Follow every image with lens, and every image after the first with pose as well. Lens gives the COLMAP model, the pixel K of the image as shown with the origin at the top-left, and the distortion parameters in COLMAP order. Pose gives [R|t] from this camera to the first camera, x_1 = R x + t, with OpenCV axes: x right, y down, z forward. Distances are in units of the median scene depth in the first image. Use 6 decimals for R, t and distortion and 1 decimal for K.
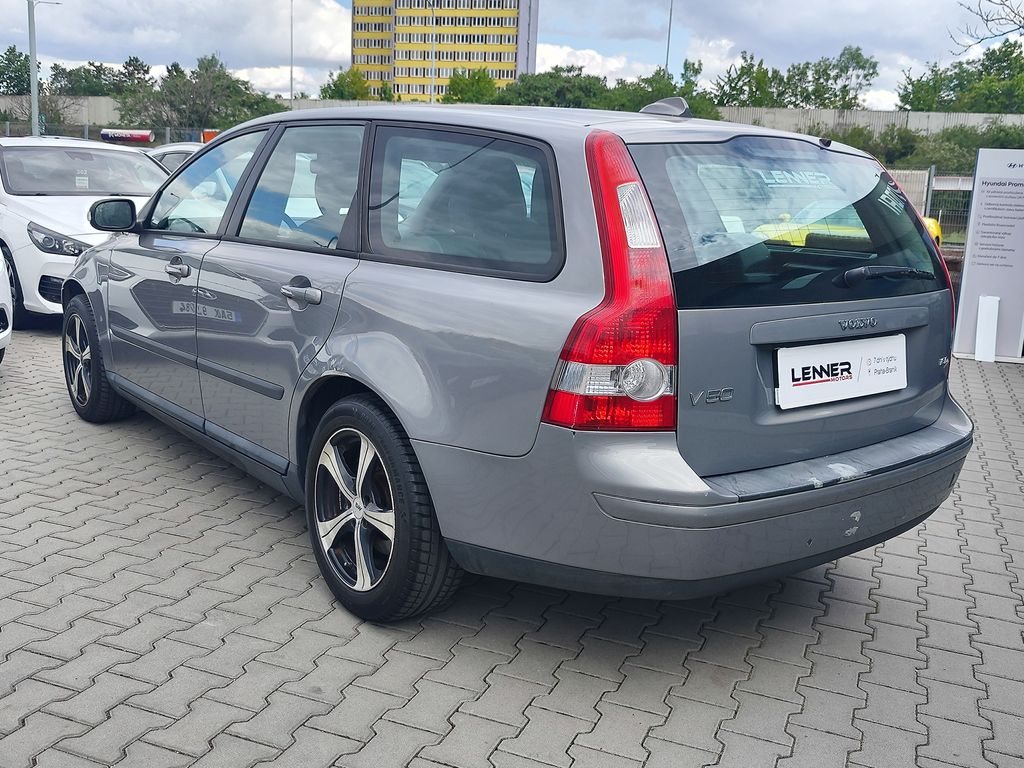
lens RADIAL K [[995.8, 0, 512.0], [0, 995.8, 384.0], [0, 0, 1]] dist [0.027280, -0.086142]
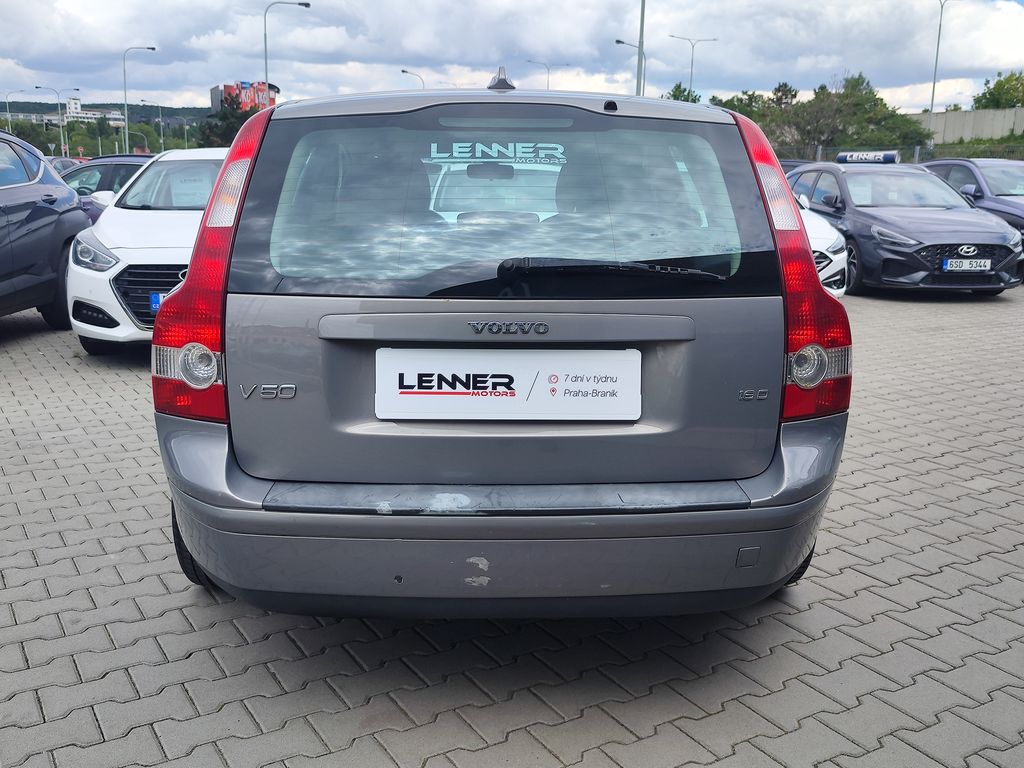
lens RADIAL K [[995.8, 0, 512.0], [0, 995.8, 384.0], [0, 0, 1]] dist [0.027280, -0.086142]
pose [[0.797557, 0.086285, -0.597040, 0.807965], [-0.099032, 0.995018, 0.011509, -0.023819], [0.595059, 0.049947, 0.802129, 0.346793]]
